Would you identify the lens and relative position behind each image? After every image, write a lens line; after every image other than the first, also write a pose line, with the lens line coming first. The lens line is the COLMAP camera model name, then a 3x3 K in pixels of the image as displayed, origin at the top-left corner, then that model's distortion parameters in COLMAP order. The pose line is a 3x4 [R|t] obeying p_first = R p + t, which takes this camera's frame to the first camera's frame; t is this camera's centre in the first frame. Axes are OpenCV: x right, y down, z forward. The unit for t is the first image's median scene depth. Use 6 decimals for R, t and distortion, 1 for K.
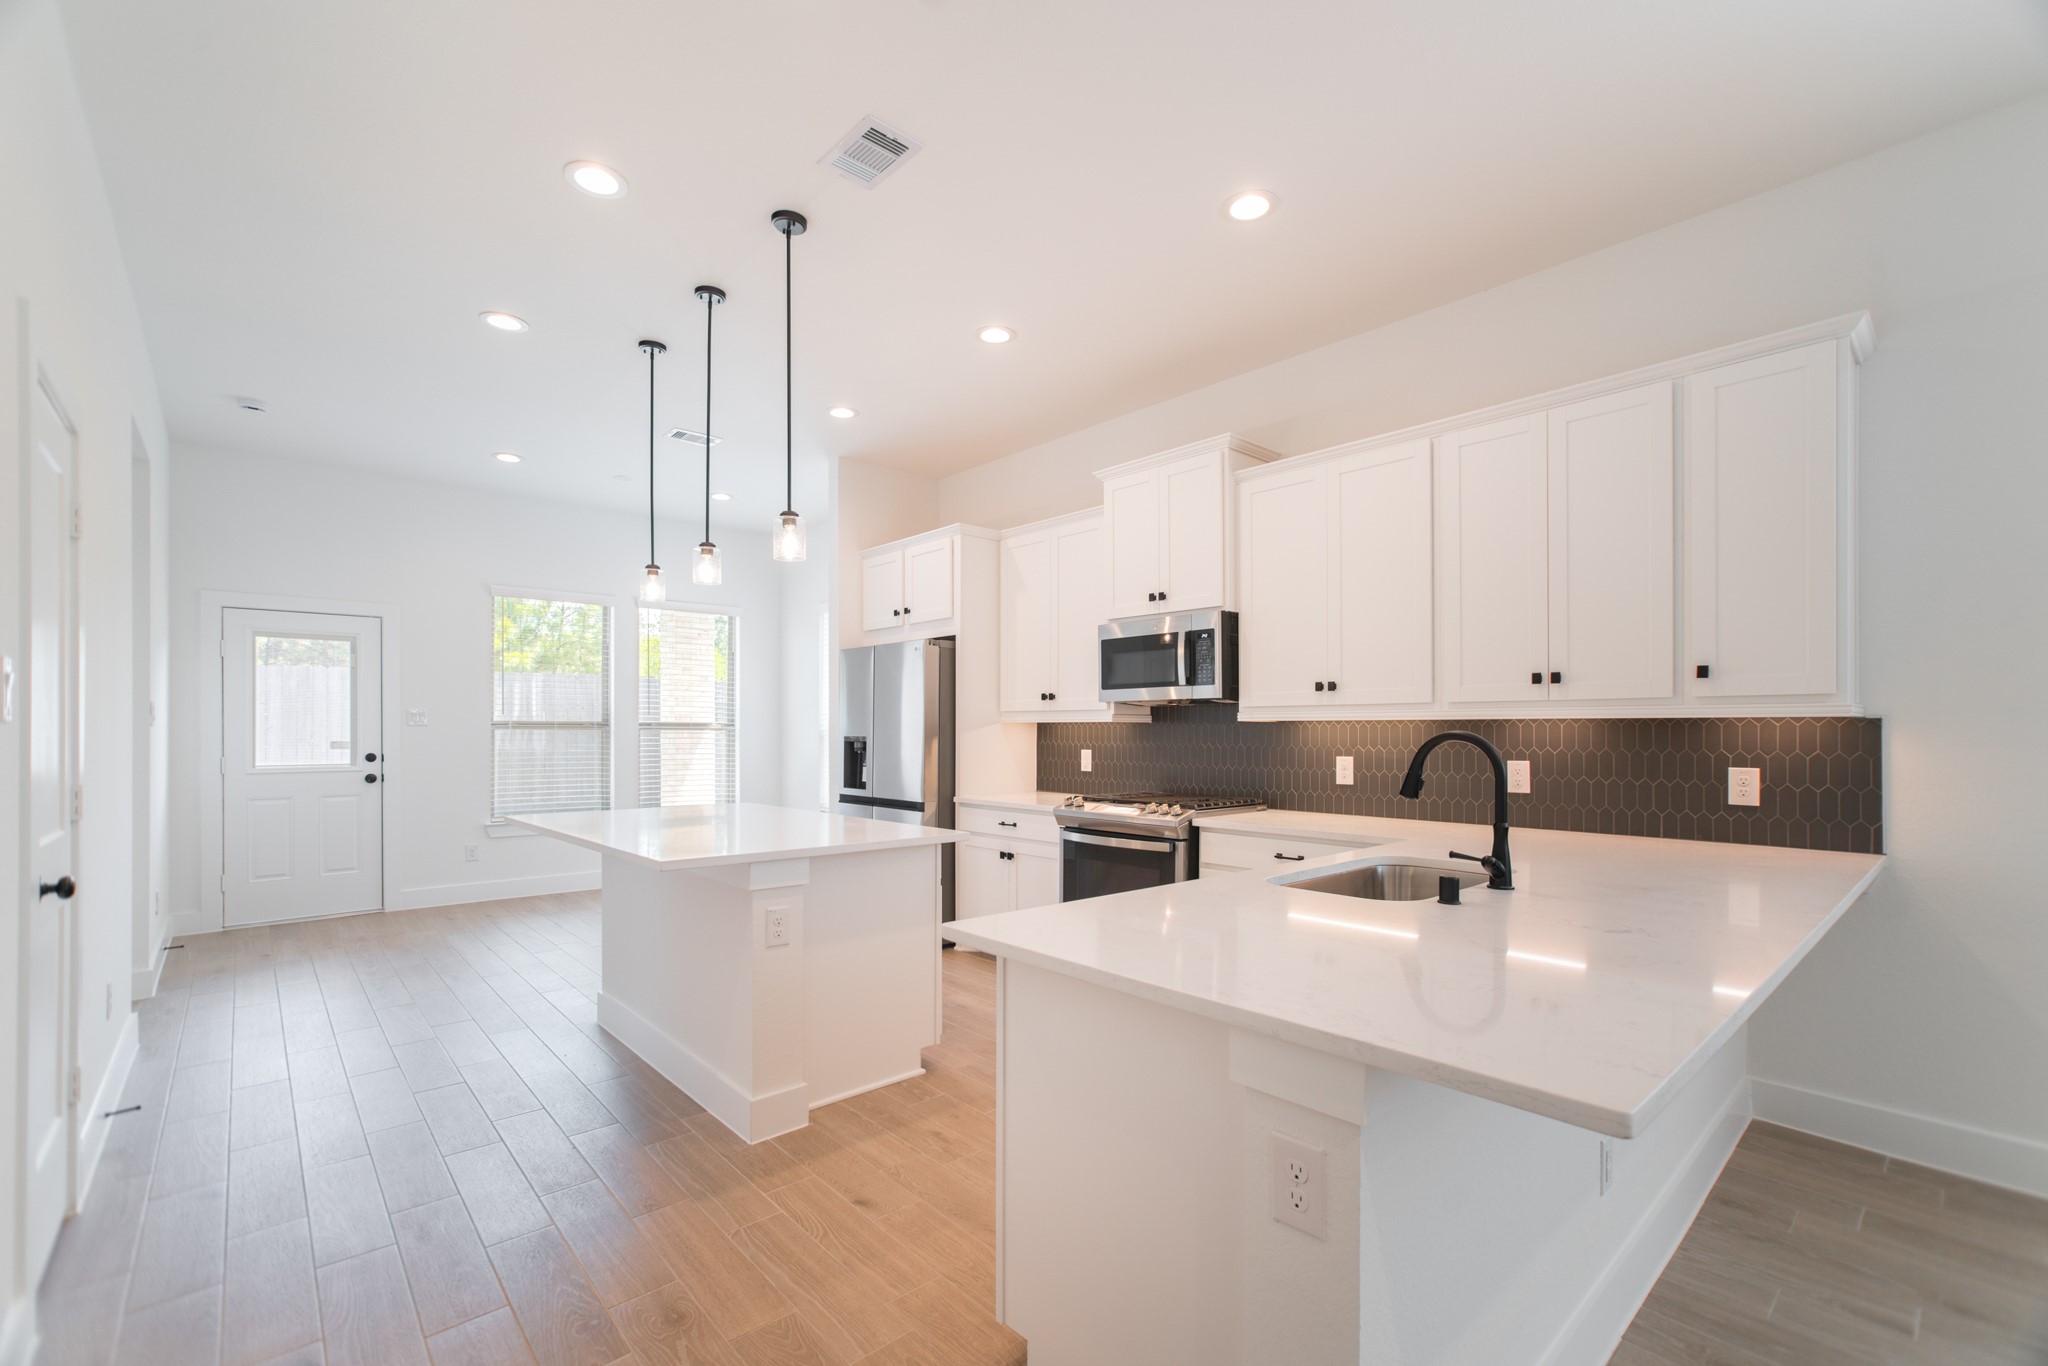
lens RADIAL K [[876.4, 0, 1026.2], [0, 876.4, 730.4], [0, 0, 1]] dist [-0.033207, 0.024309]
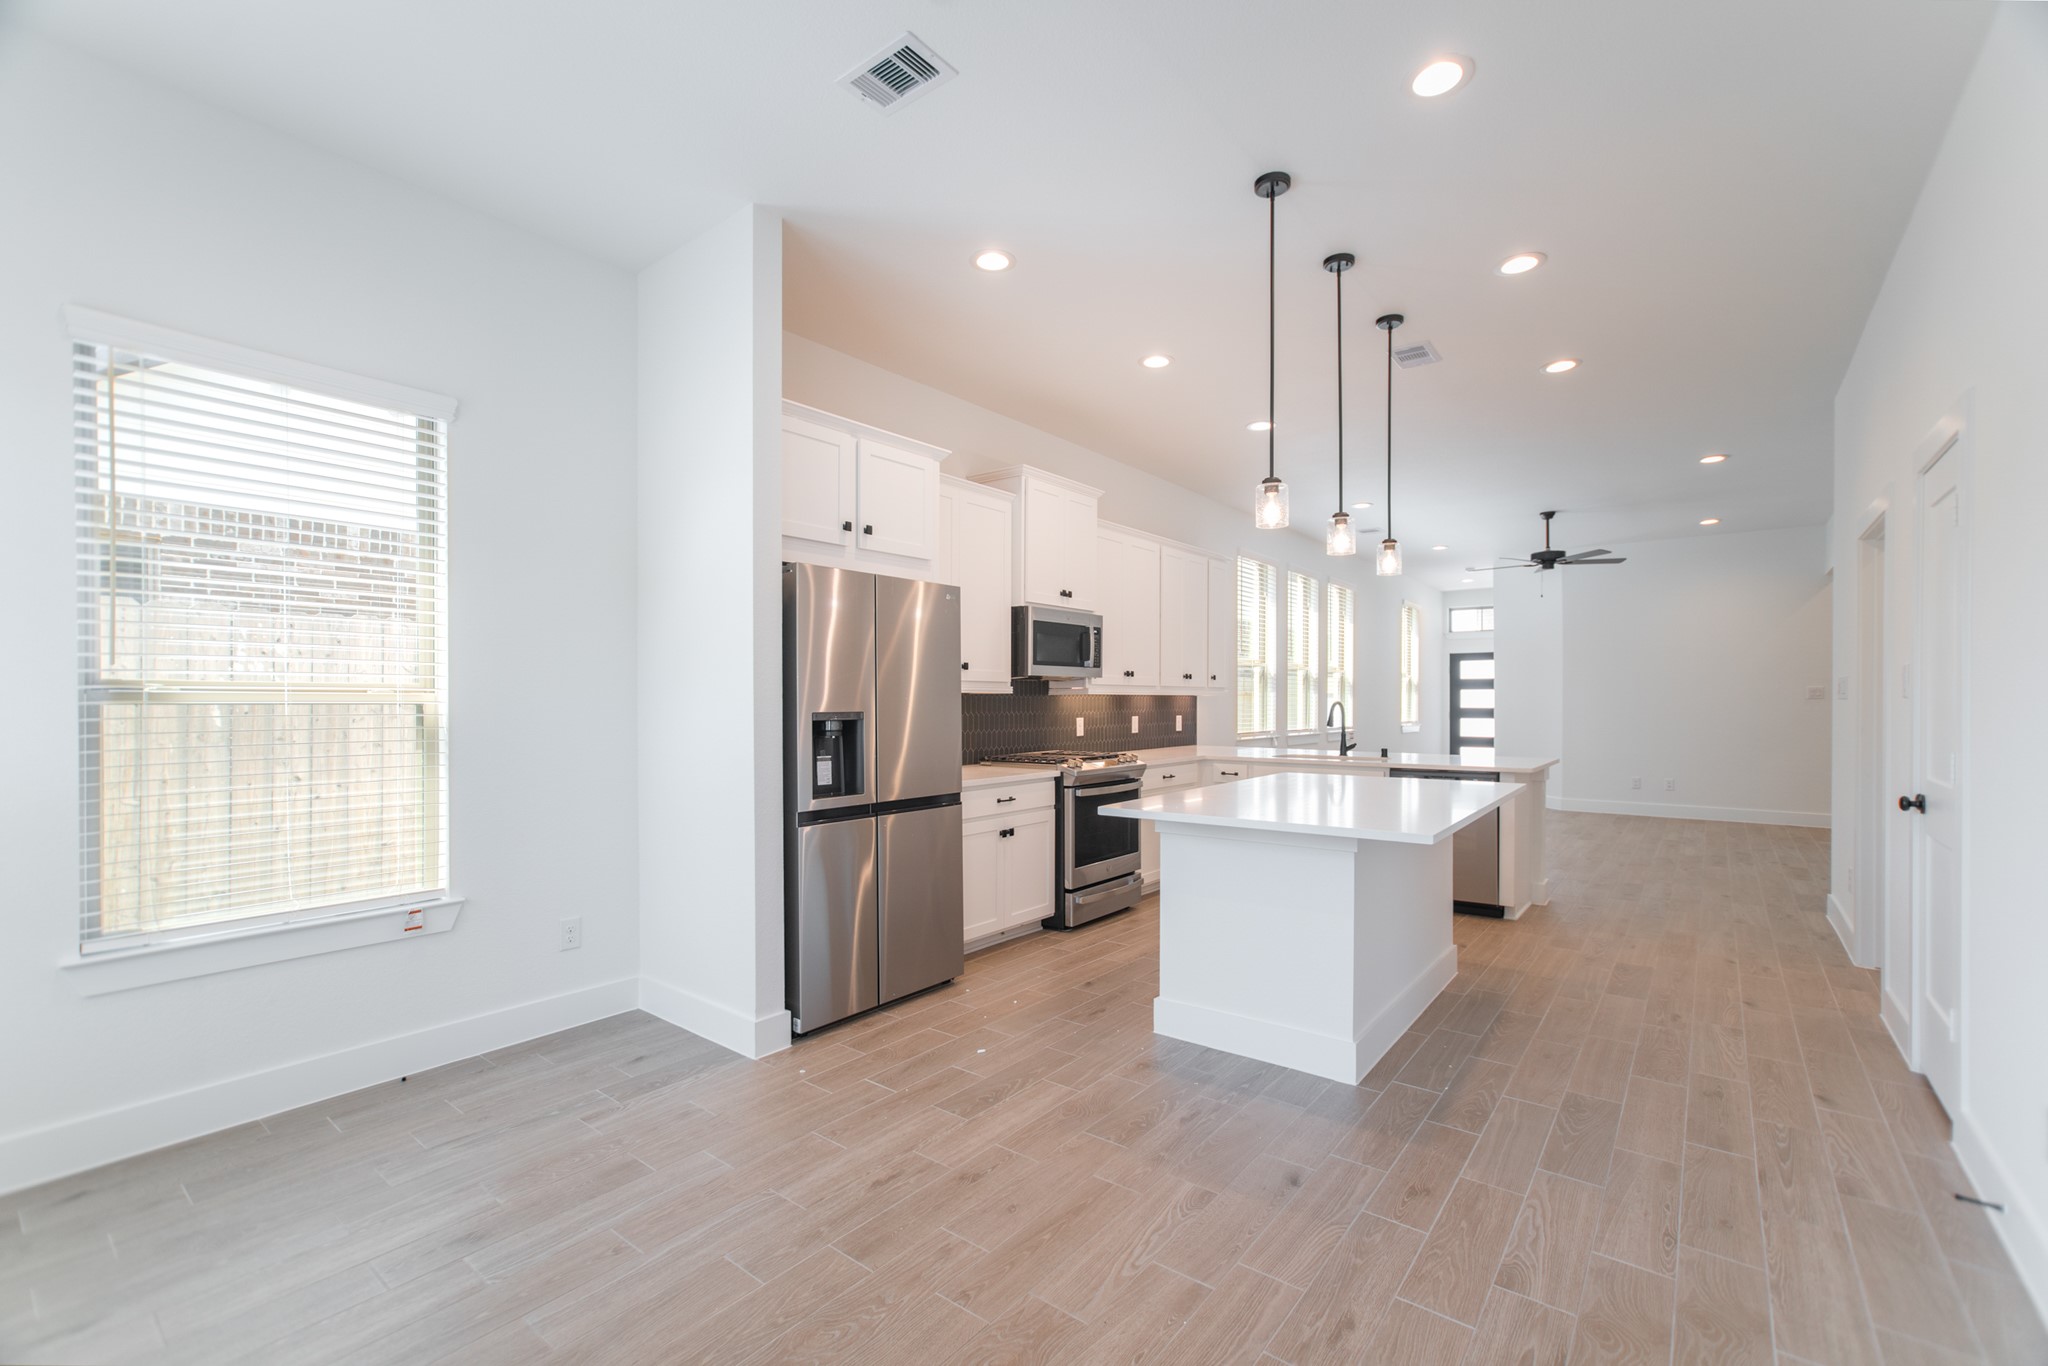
lens RADIAL K [[883.7, 0, 1023.2], [0, 883.7, 701.8], [0, 0, 1]] dist [-0.029495, 0.024461]
pose [[-0.162903, -0.002394, 0.986639, -0.898879], [0.001534, 0.999995, 0.002680, -0.001829], [-0.986641, 0.001950, -0.162898, 1.052004]]
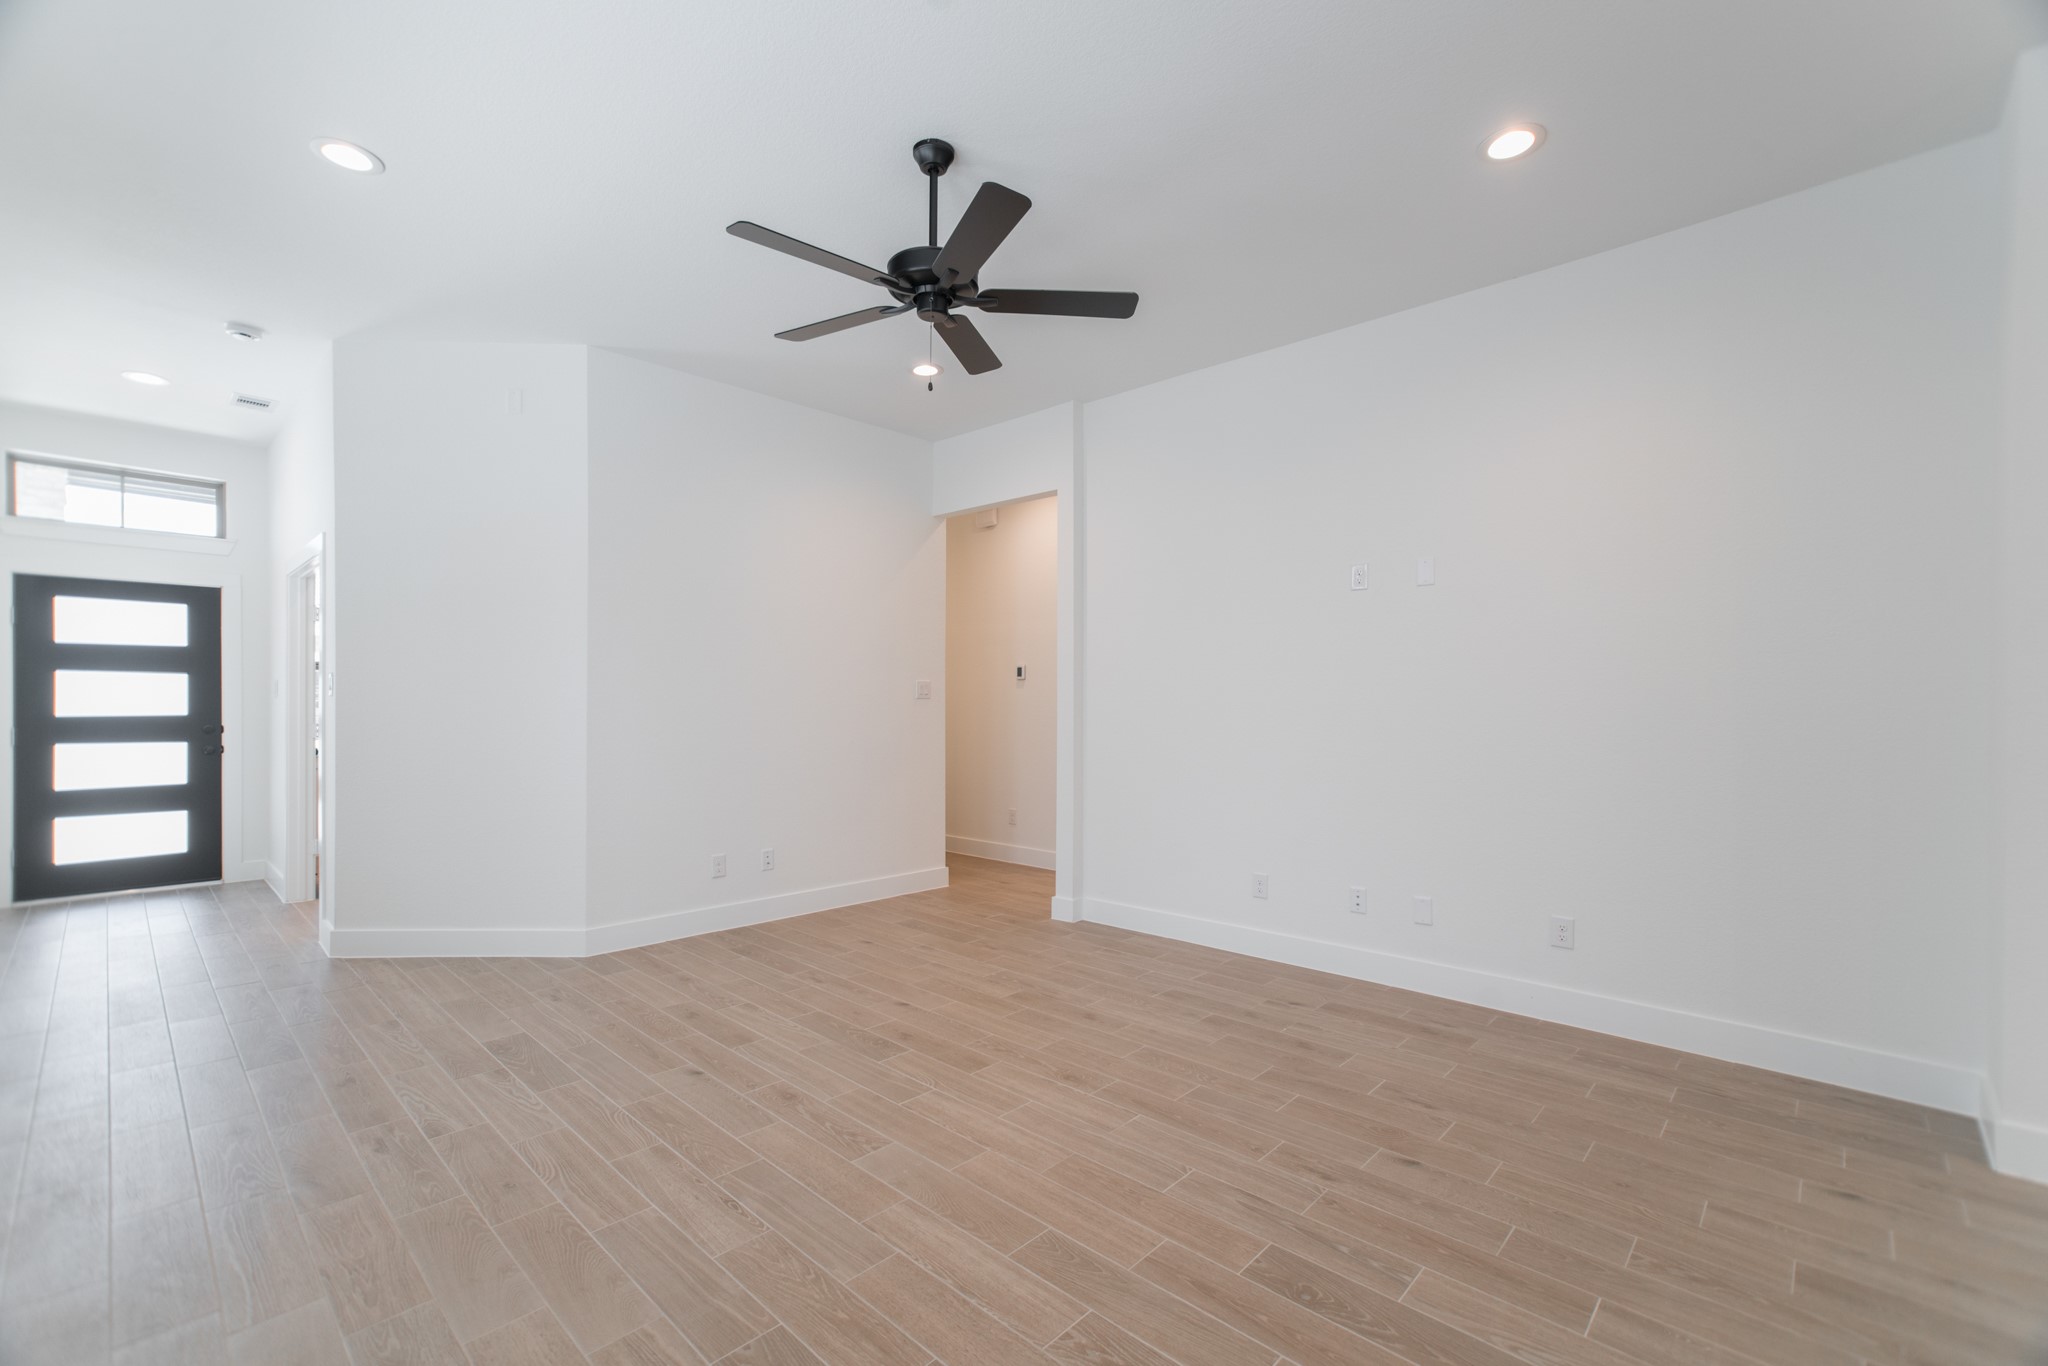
lens RADIAL K [[880.2, 0, 1024.7], [0, 880.2, 702.1], [0, 0, 1]] dist [-0.029887, 0.021737]
pose [[-0.997200, -0.004554, -0.074639, 0.516877], [-0.004501, 0.999989, -0.000878, 0.003790], [0.074642, -0.000540, -0.997210, 0.386825]]
